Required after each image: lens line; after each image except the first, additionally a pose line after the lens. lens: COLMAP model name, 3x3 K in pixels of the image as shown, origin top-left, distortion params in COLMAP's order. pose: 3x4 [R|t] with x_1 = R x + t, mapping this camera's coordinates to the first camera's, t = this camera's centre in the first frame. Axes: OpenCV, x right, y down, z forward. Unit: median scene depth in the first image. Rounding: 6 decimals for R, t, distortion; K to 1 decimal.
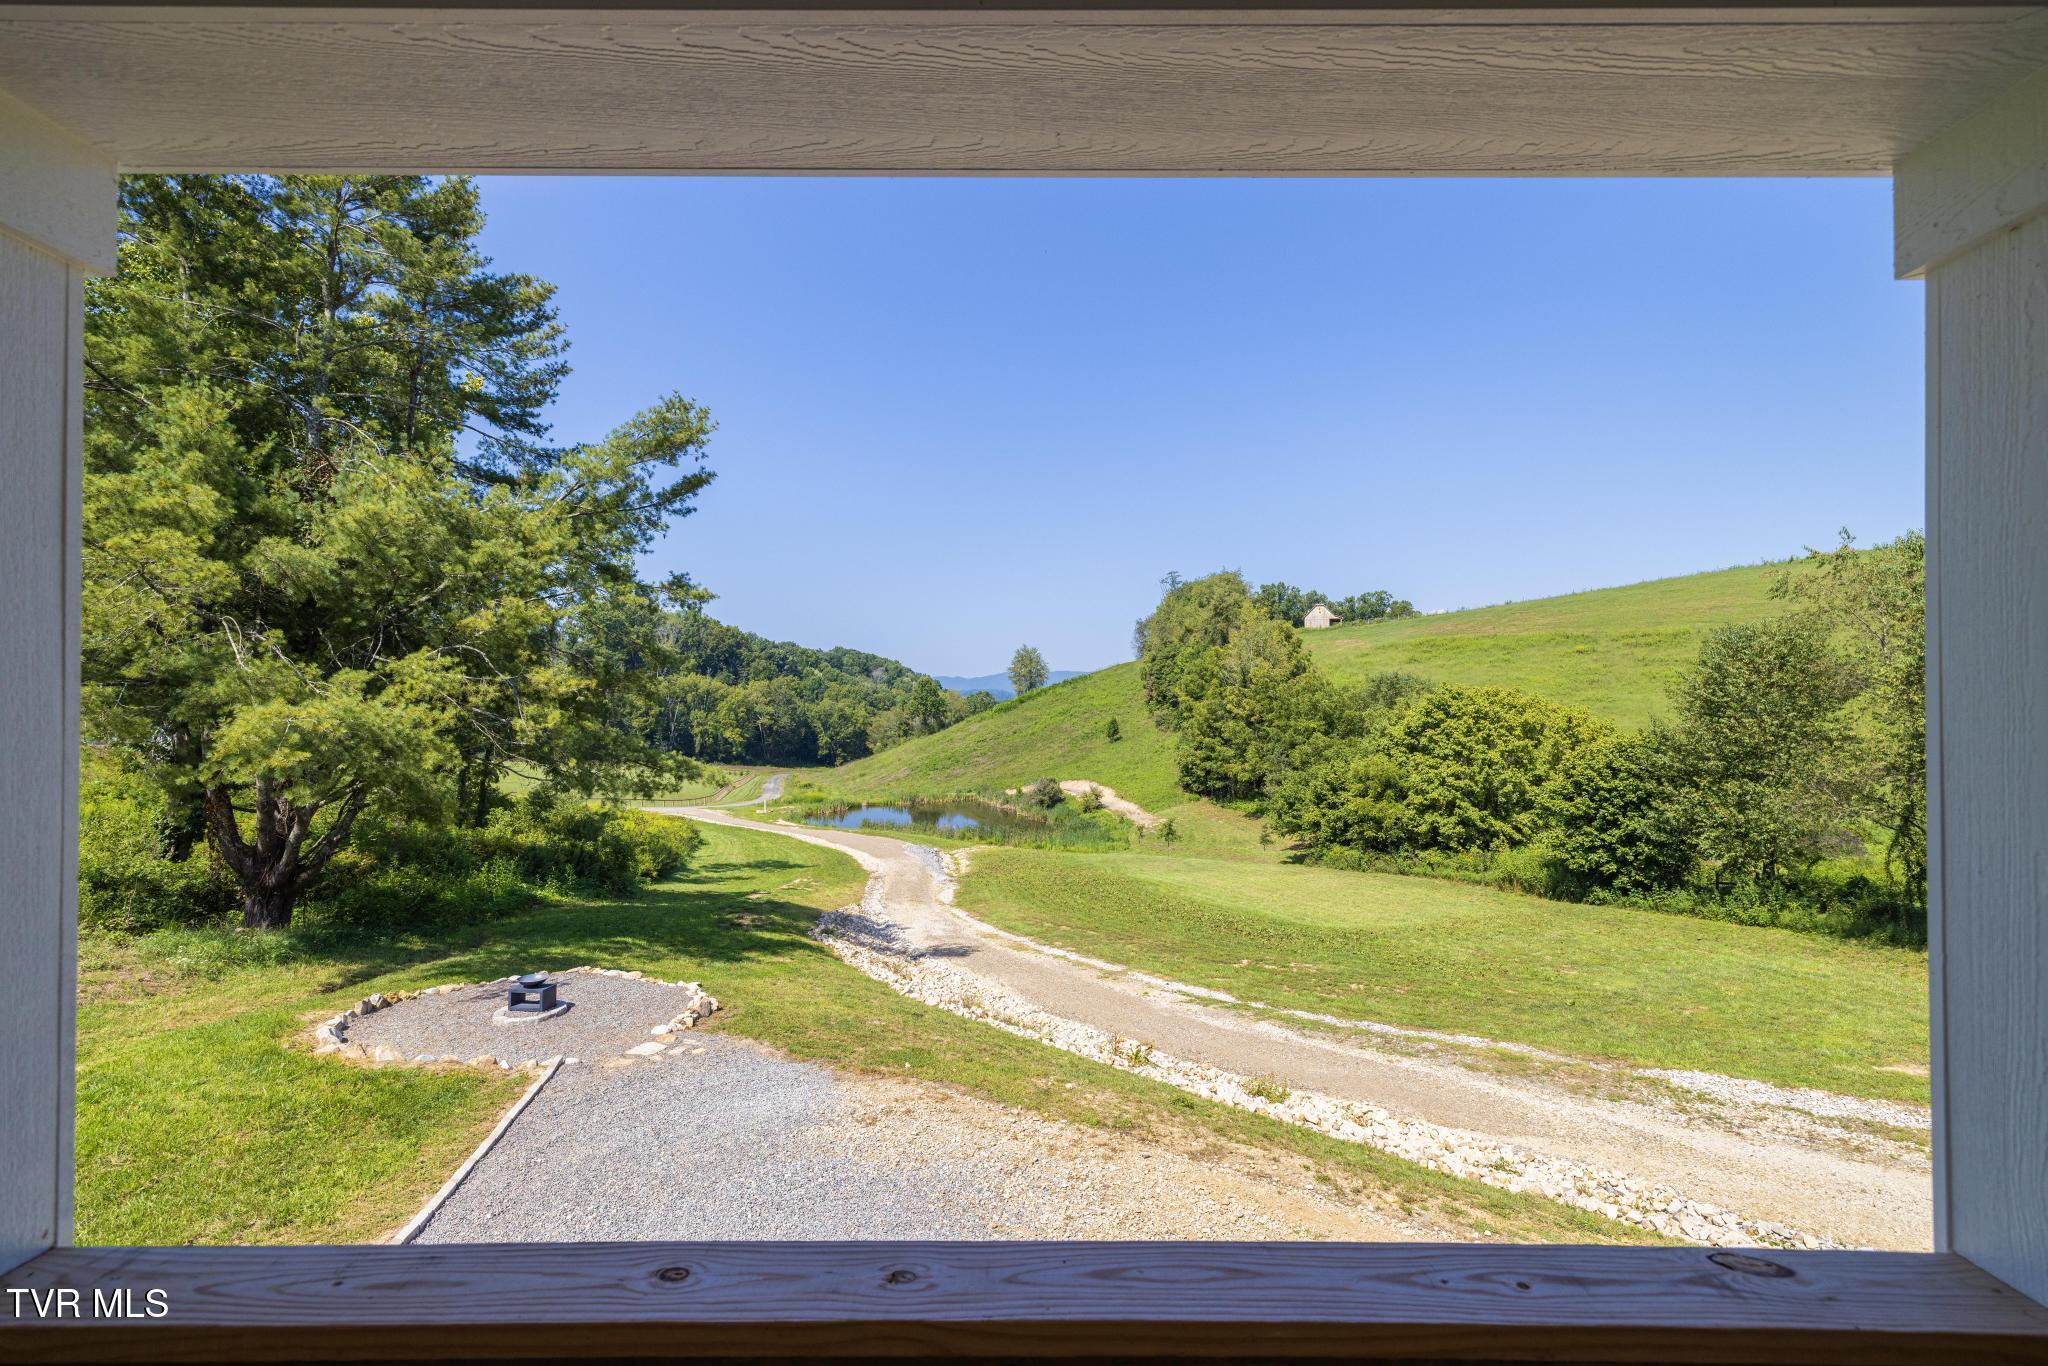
lens RADIAL K [[868.2, 0, 1030.4], [0, 868.2, 691.3], [0, 0, 1]] dist [0.007474, 0.000332]
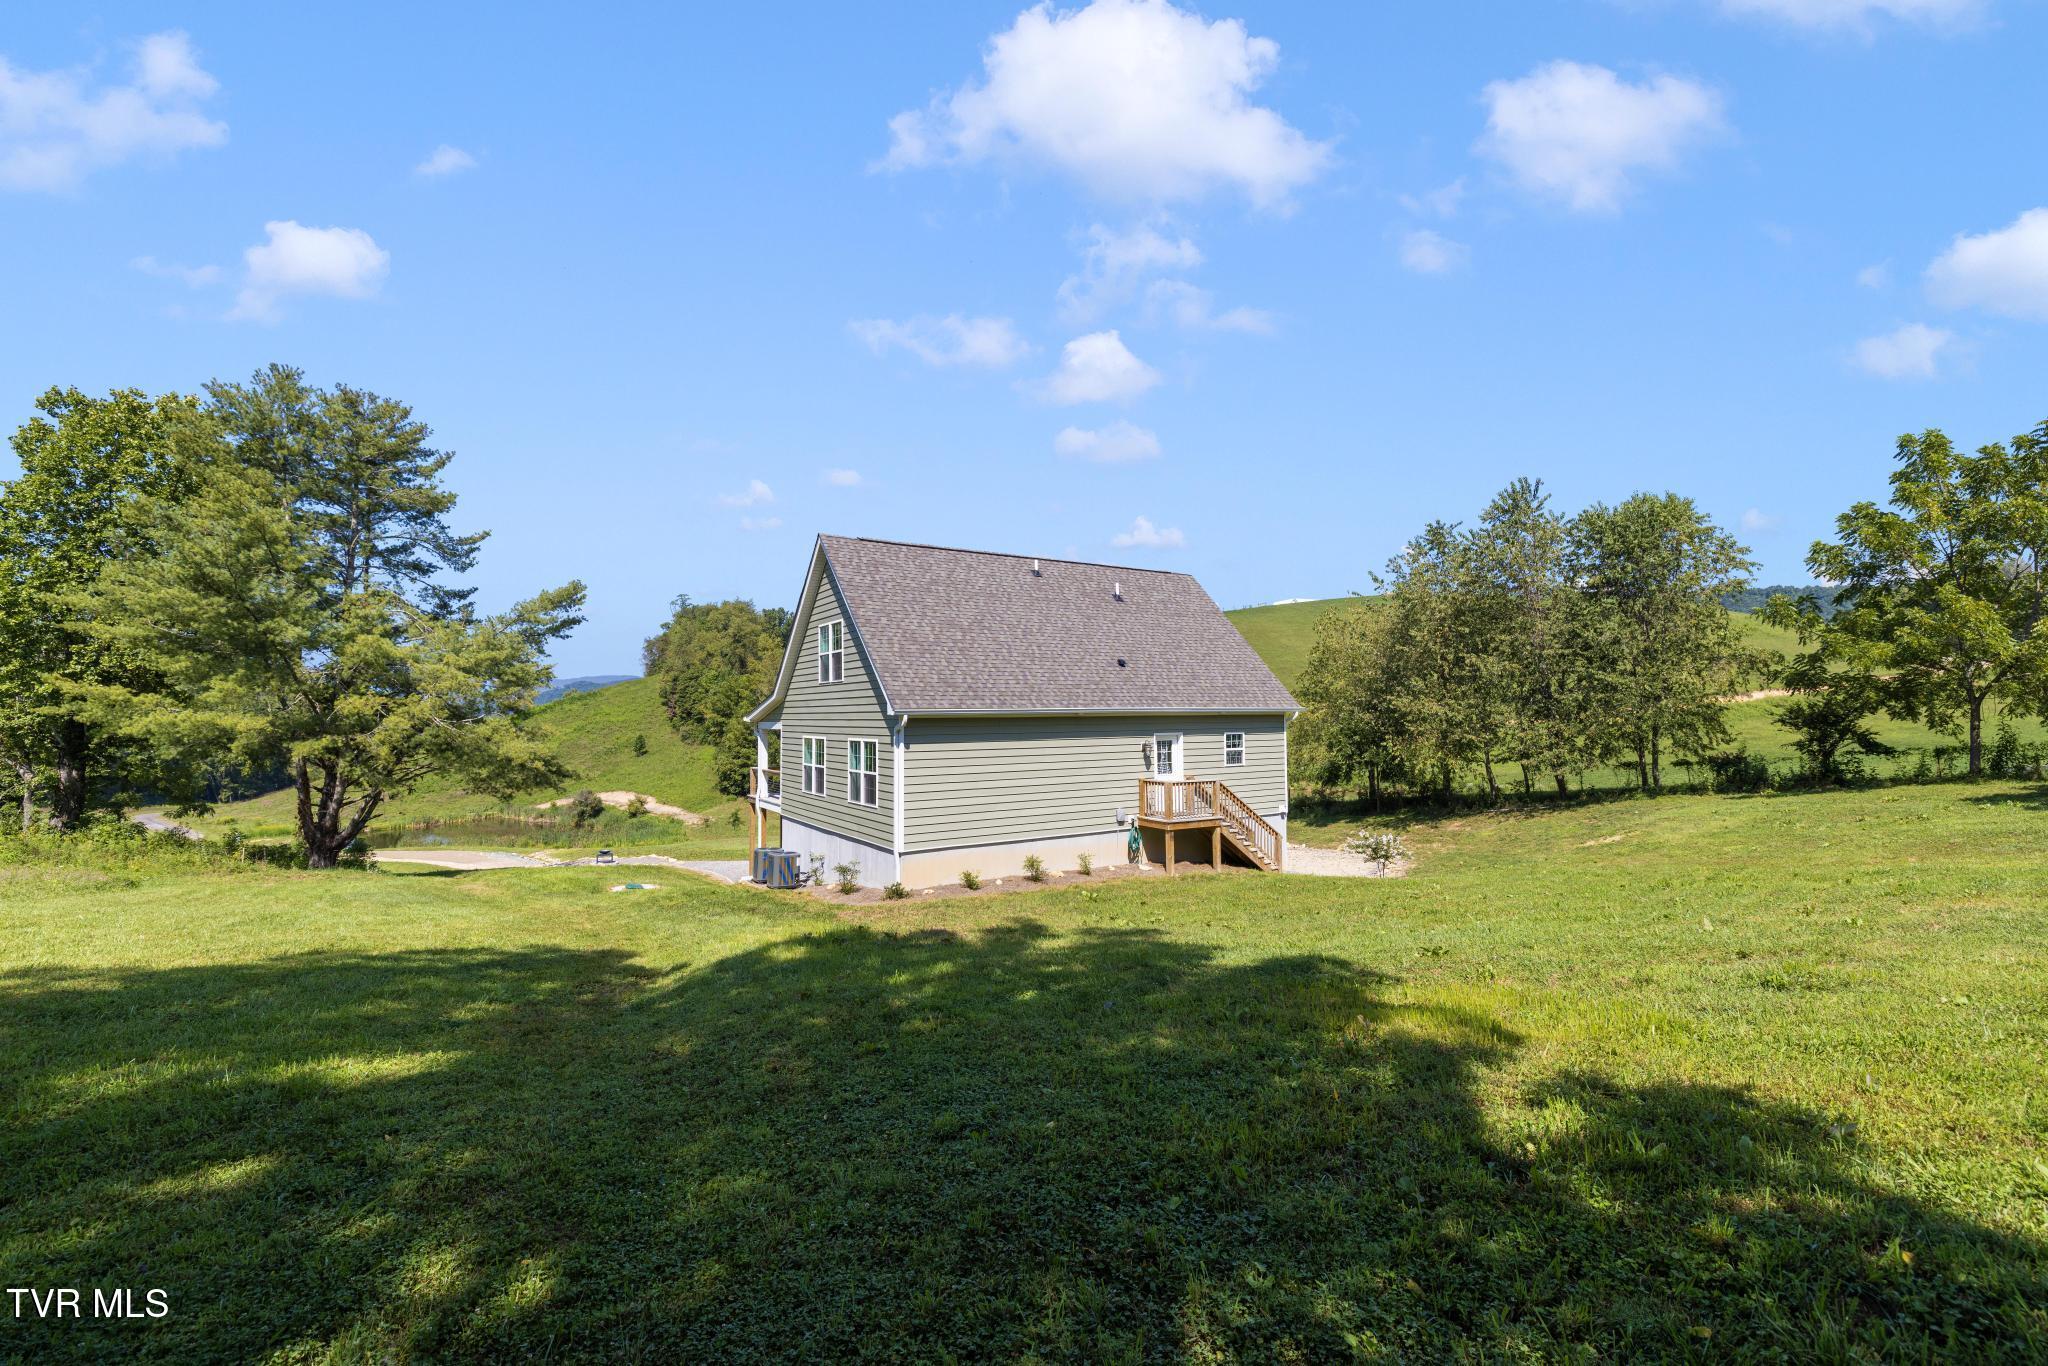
lens RADIAL K [[868.2, 0, 1035.6], [0, 868.2, 682.2], [0, 0, 1]] dist [0.007474, 0.000332]
pose [[0.833939, 0.011203, 0.551743, -0.124132], [0.000821, 0.999768, -0.021542, -0.013559], [-0.551856, 0.018418, 0.833736, -0.244557]]
